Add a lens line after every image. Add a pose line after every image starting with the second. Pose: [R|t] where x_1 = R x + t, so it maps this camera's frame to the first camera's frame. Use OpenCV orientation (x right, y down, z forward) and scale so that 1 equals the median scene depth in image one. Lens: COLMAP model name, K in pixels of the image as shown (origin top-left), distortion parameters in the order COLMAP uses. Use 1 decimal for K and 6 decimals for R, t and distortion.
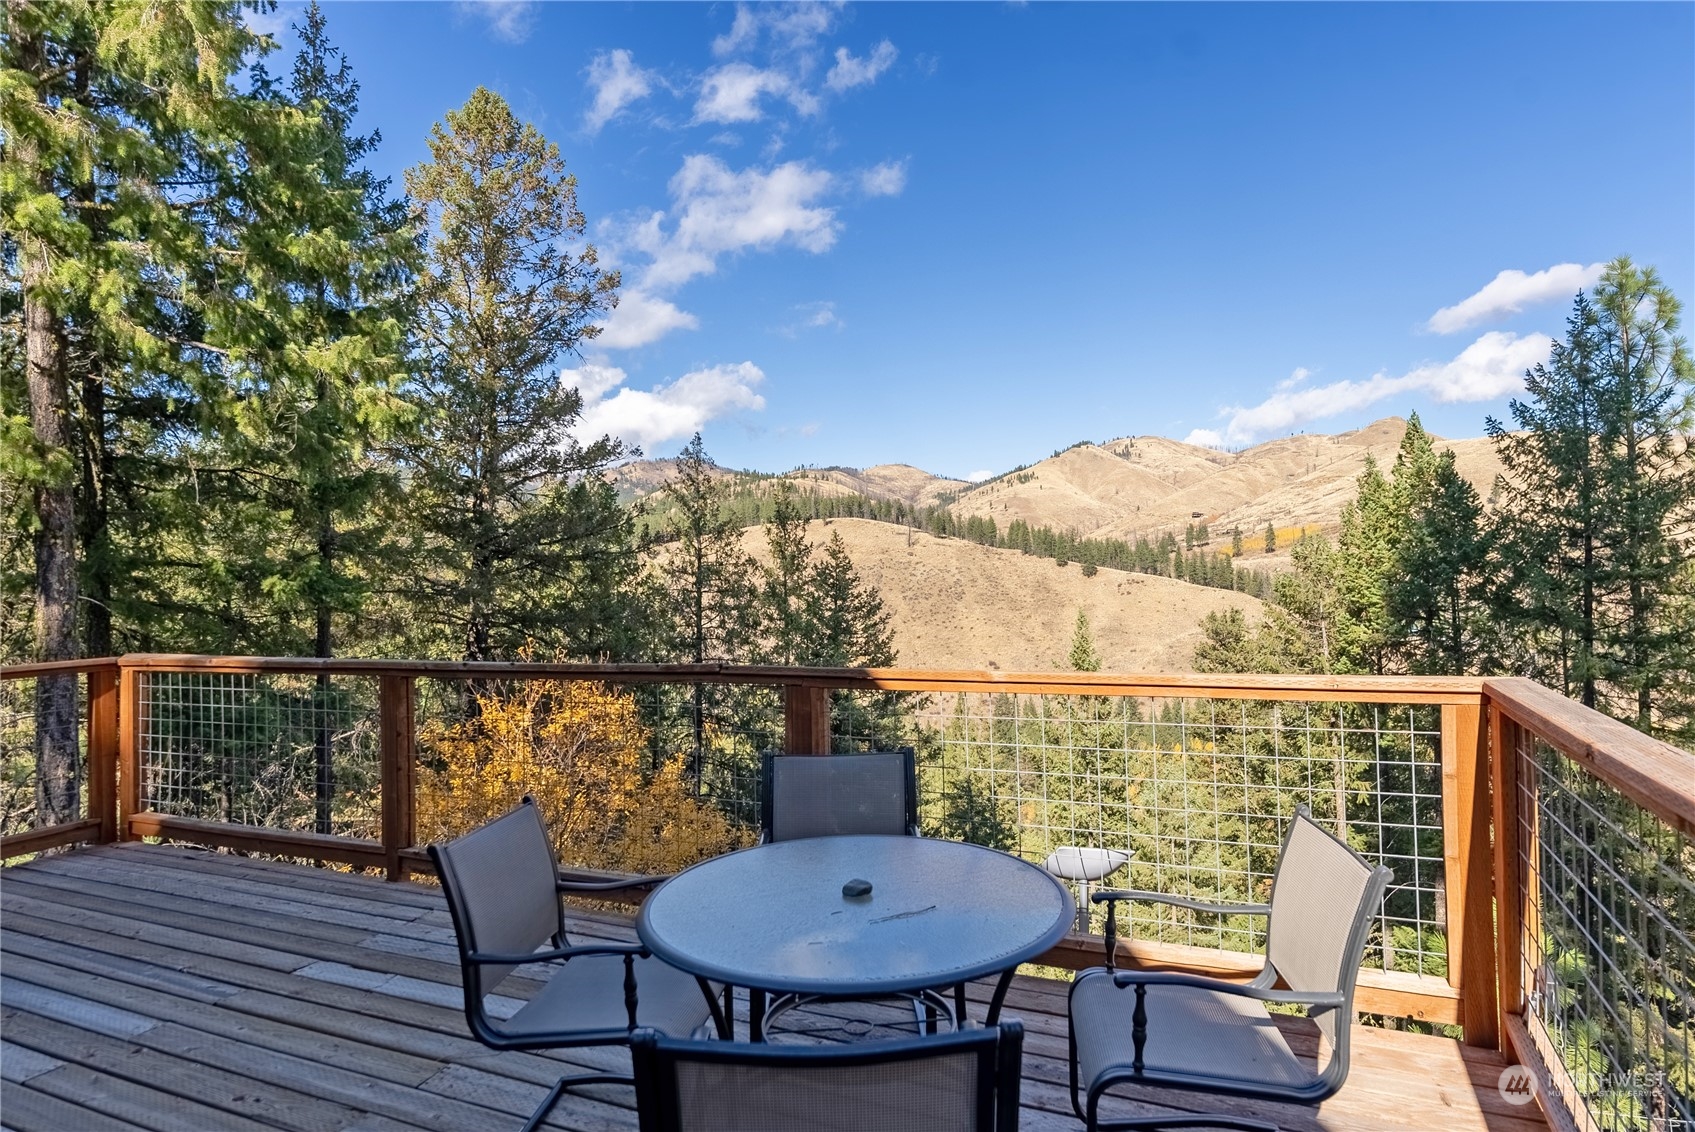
lens RADIAL K [[946.7, 0, 854.7], [0, 946.7, 569.2], [0, 0, 1]] dist [0.005739, -0.001085]
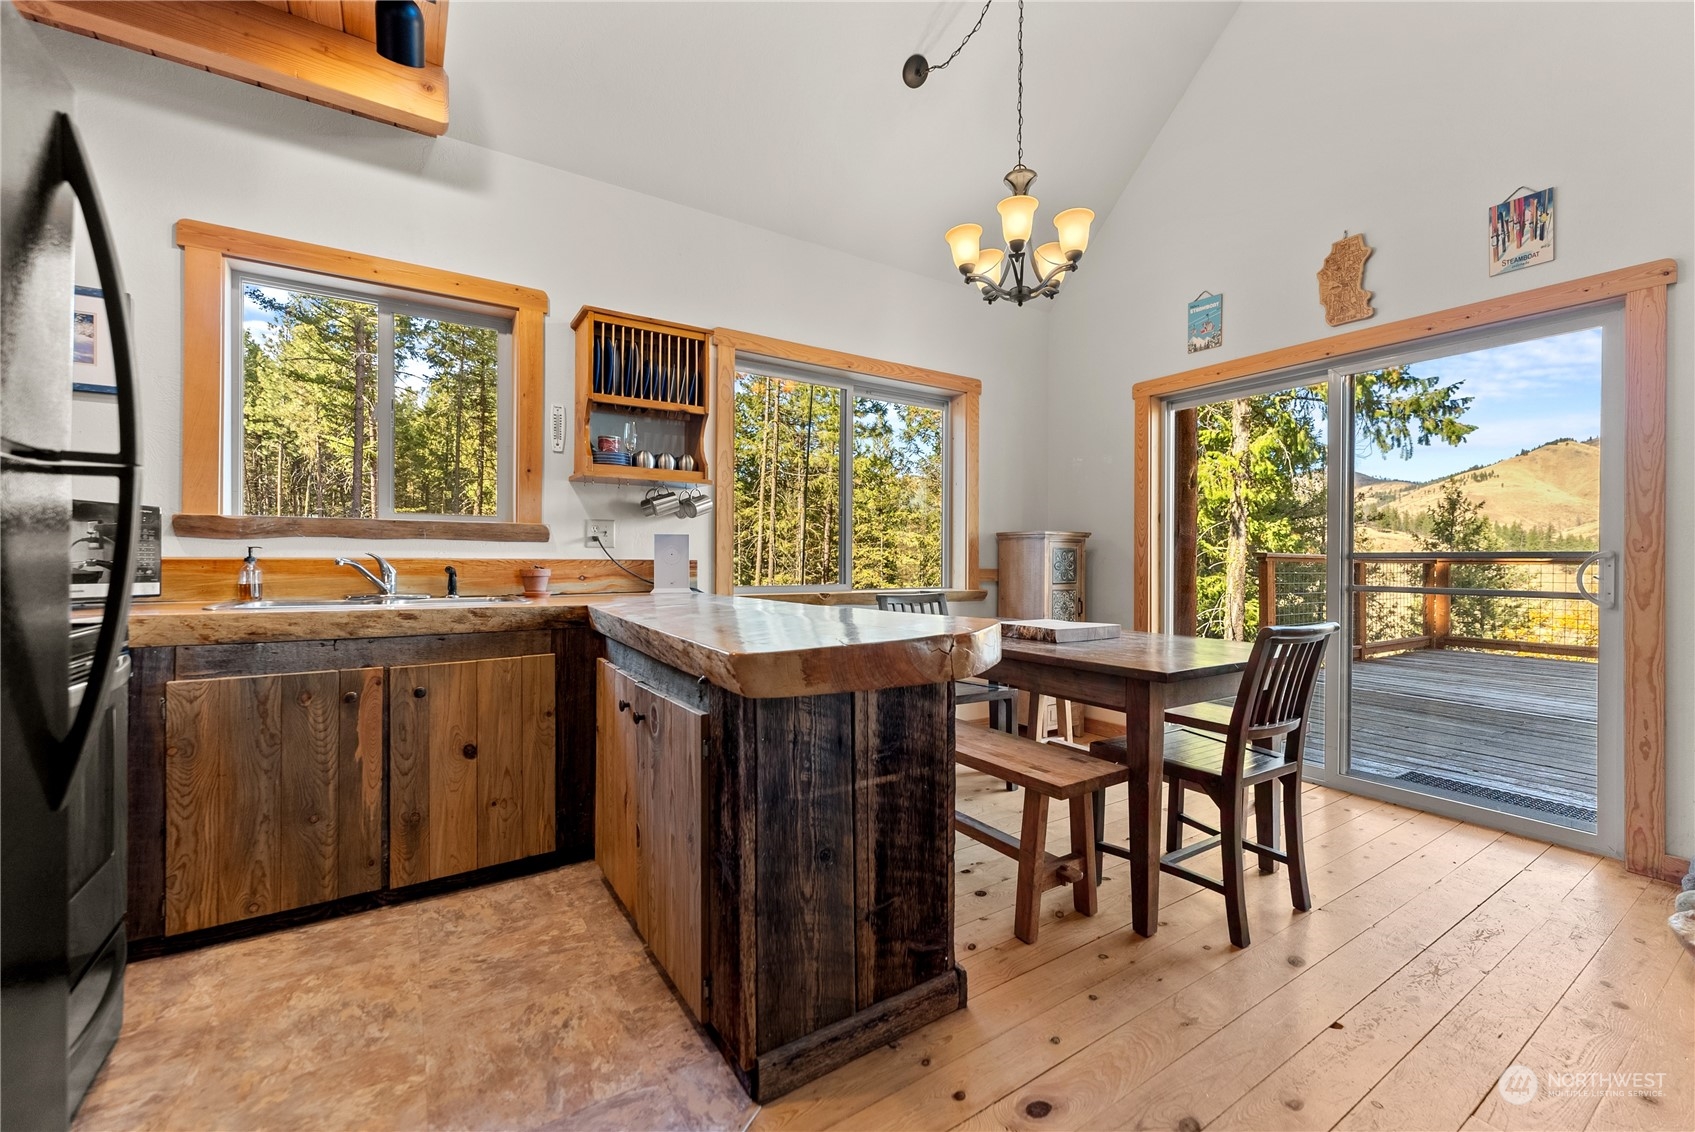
lens RADIAL K [[687.2, 0, 854.1], [0, 687.2, 560.6], [0, 0, 1]] dist [-0.001889, 0.001151]
pose [[0.851008, 0.037391, -0.523820, -0.249079], [-0.030633, 0.999298, 0.021564, 0.024666], [0.524258, -0.002305, 0.851556, -0.199521]]
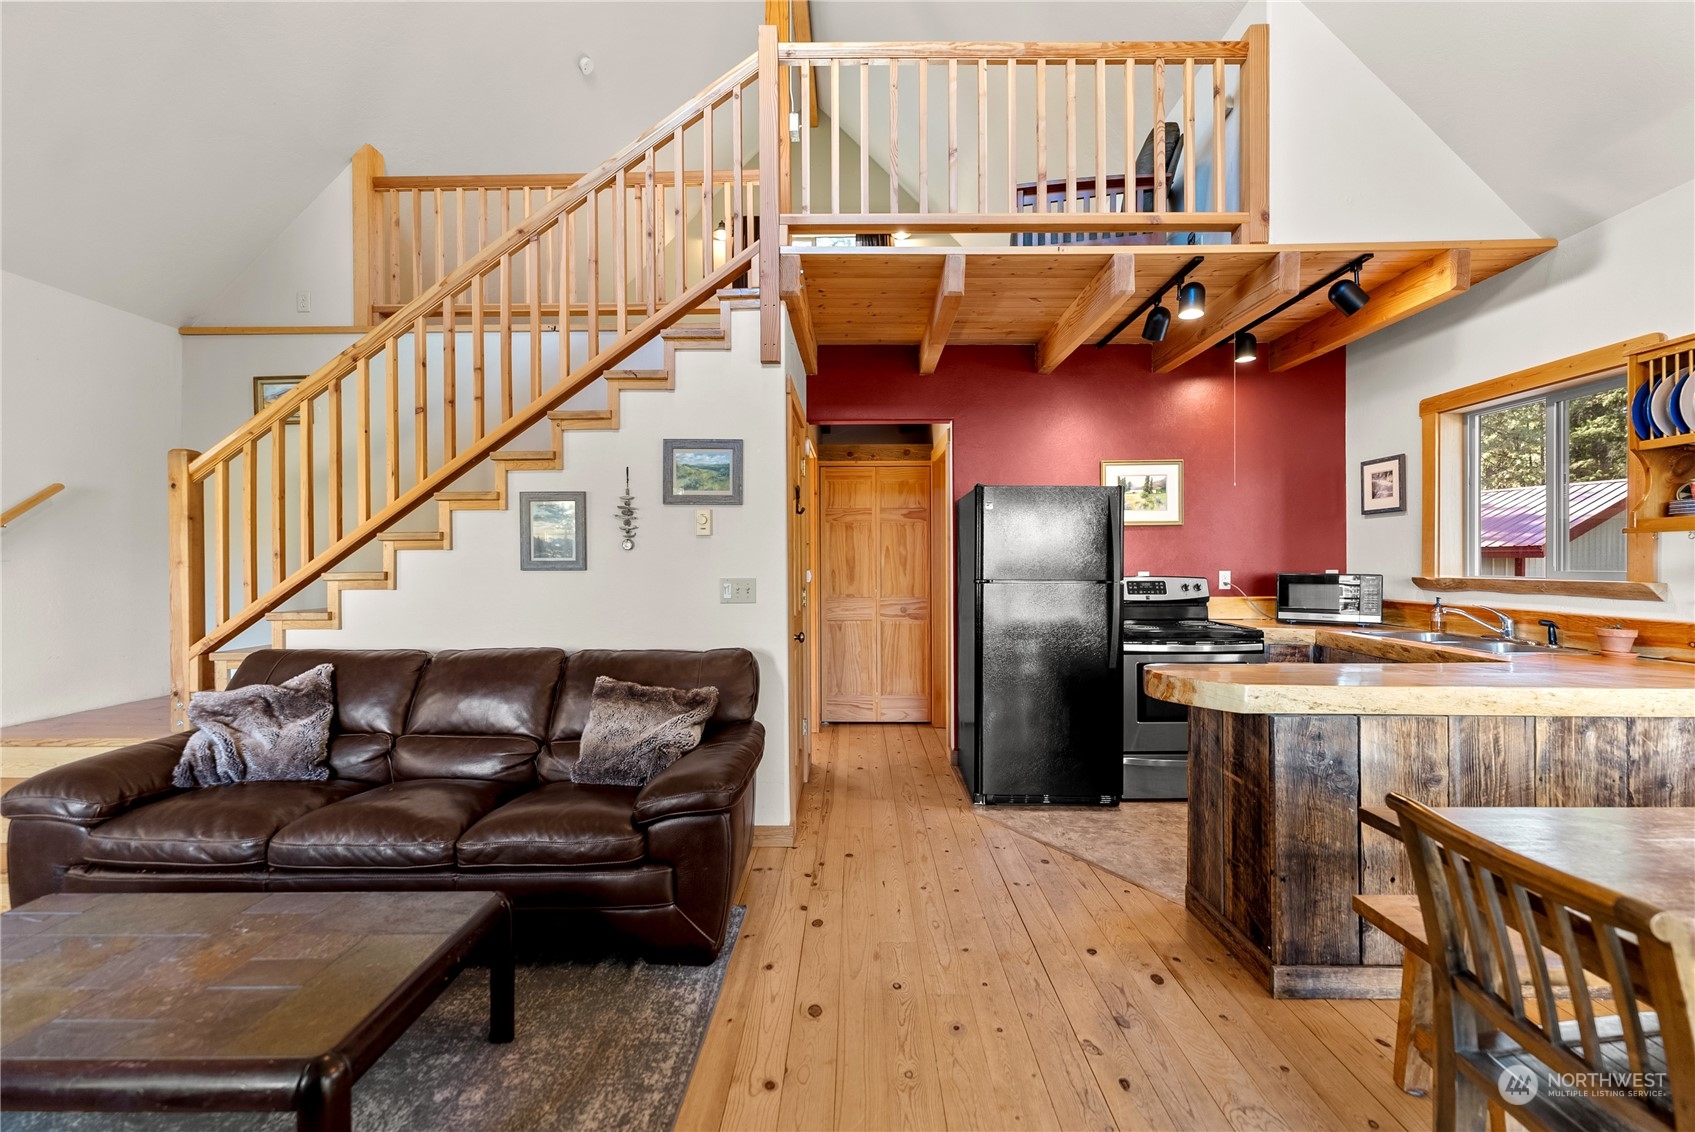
lens RADIAL K [[687.2, 0, 841.6], [0, 687.2, 566.0], [0, 0, 1]] dist [-0.001889, 0.001151]
pose [[-0.914059, 0.040320, -0.403573, -0.198029], [0.036473, 0.999186, 0.017217, 0.014443], [0.403939, 0.001018, -0.914785, -0.090658]]
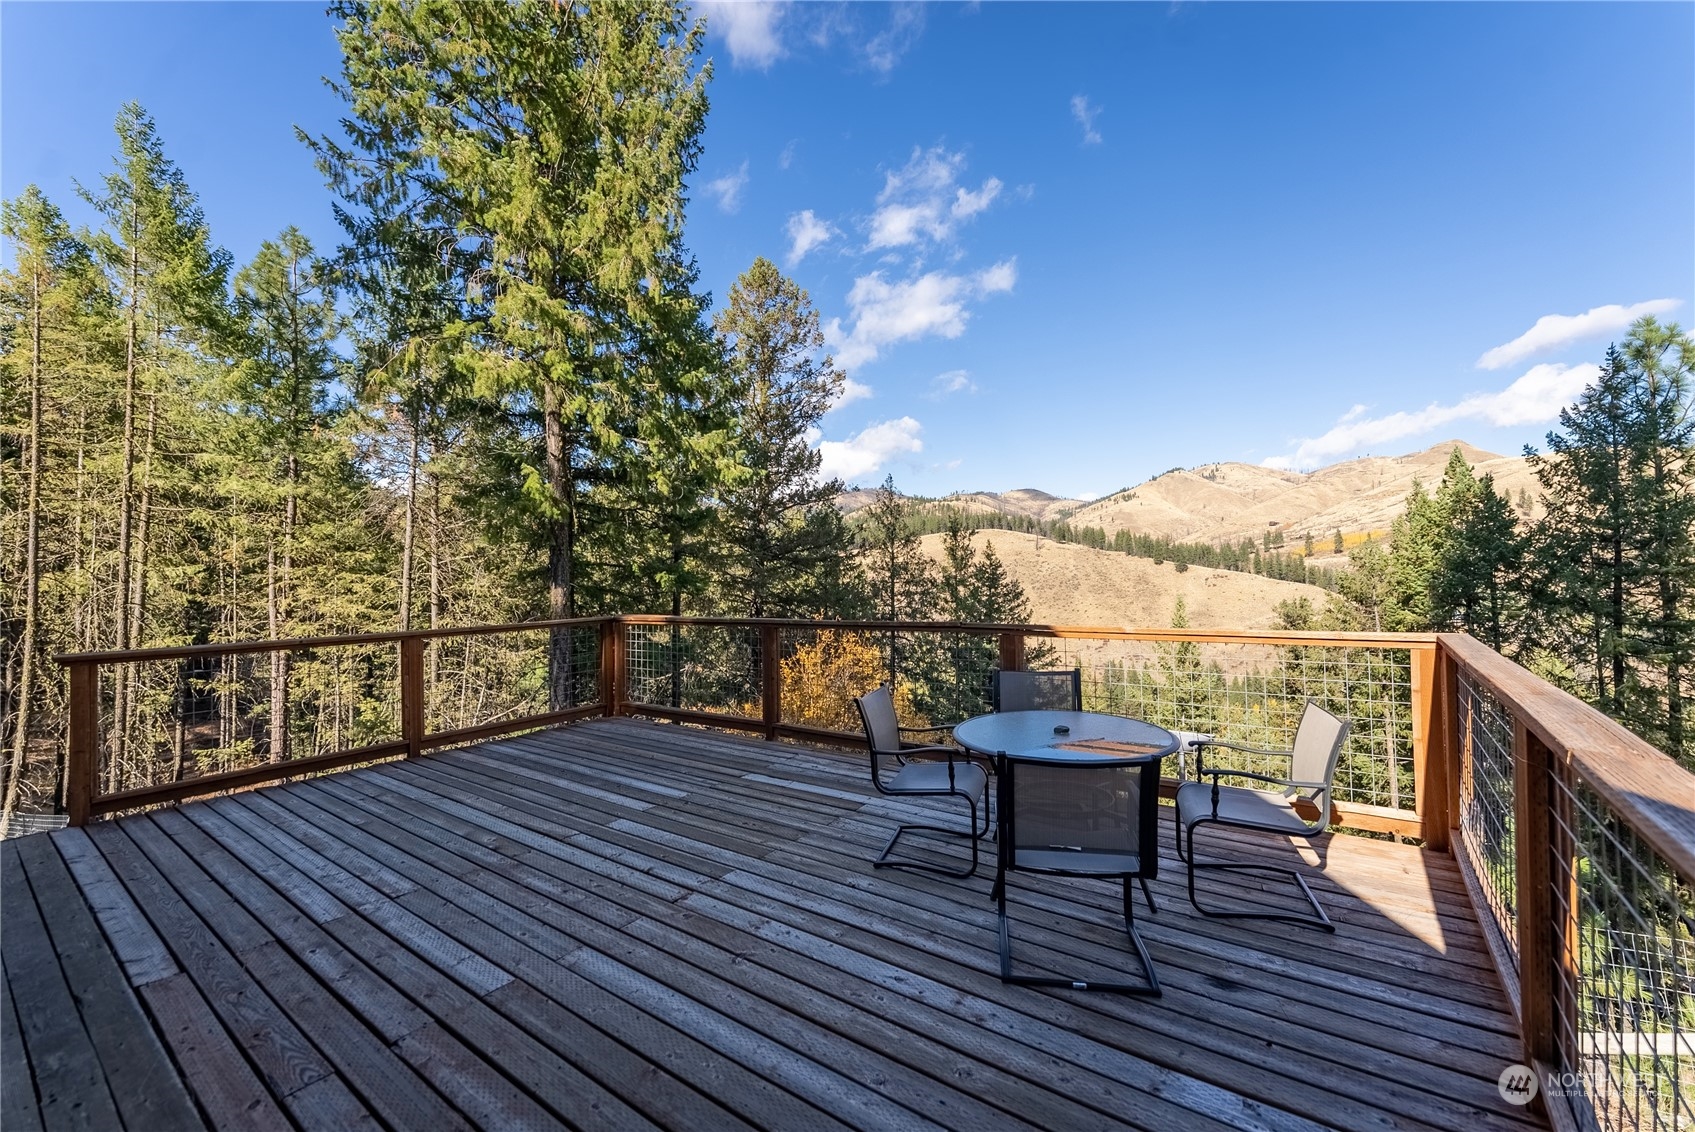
lens RADIAL K [[687.2, 0, 855.0], [0, 687.2, 556.0], [0, 0, 1]] dist [-0.001889, 0.001151]
pose [[0.979869, -0.003229, -0.199614, -0.012877], [0.000053, 0.999873, -0.015912, -0.000238], [0.199640, 0.015581, 0.979745, -0.048766]]
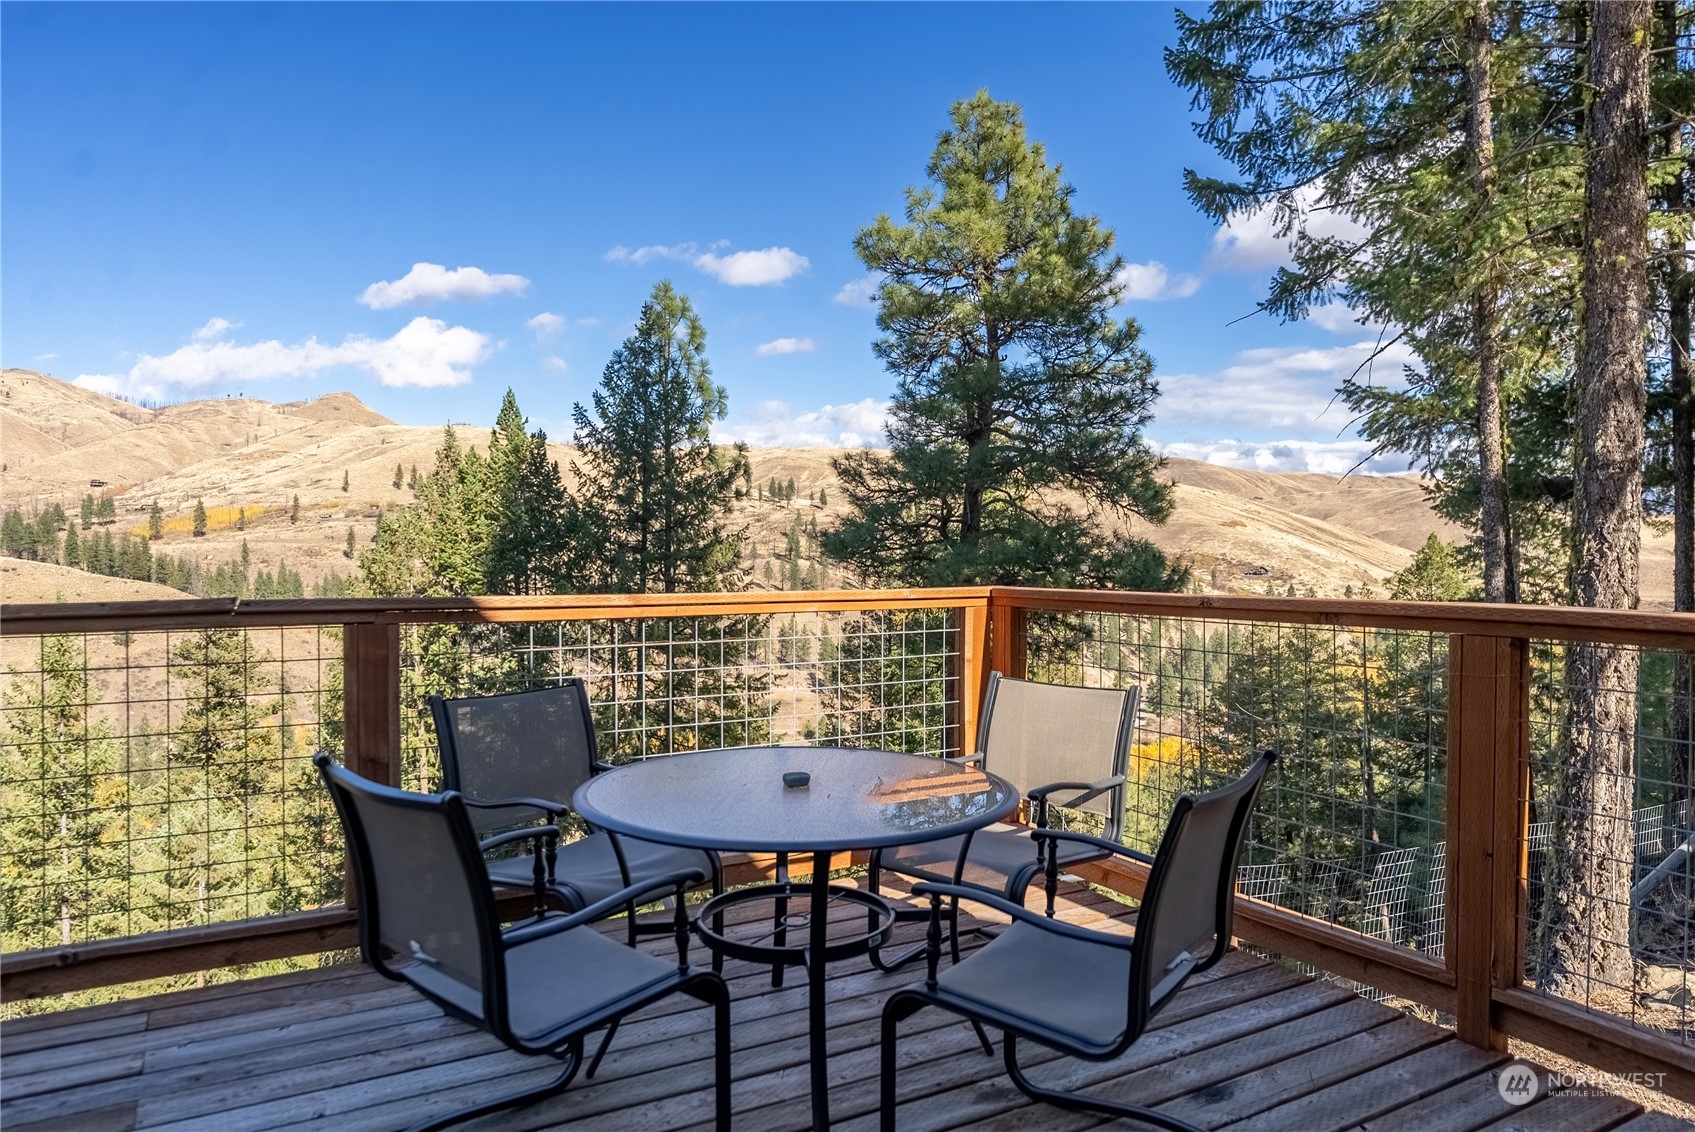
lens RADIAL K [[1098.4, 0, 838.2], [0, 1098.4, 570.0], [0, 0, 1]] dist [0.005128, -0.001265]
pose [[0.583687, 0.013891, 0.811860, -0.087624], [-0.021483, 0.999768, -0.001660, 0.011349], [-0.811694, -0.016472, 0.583850, 0.028817]]
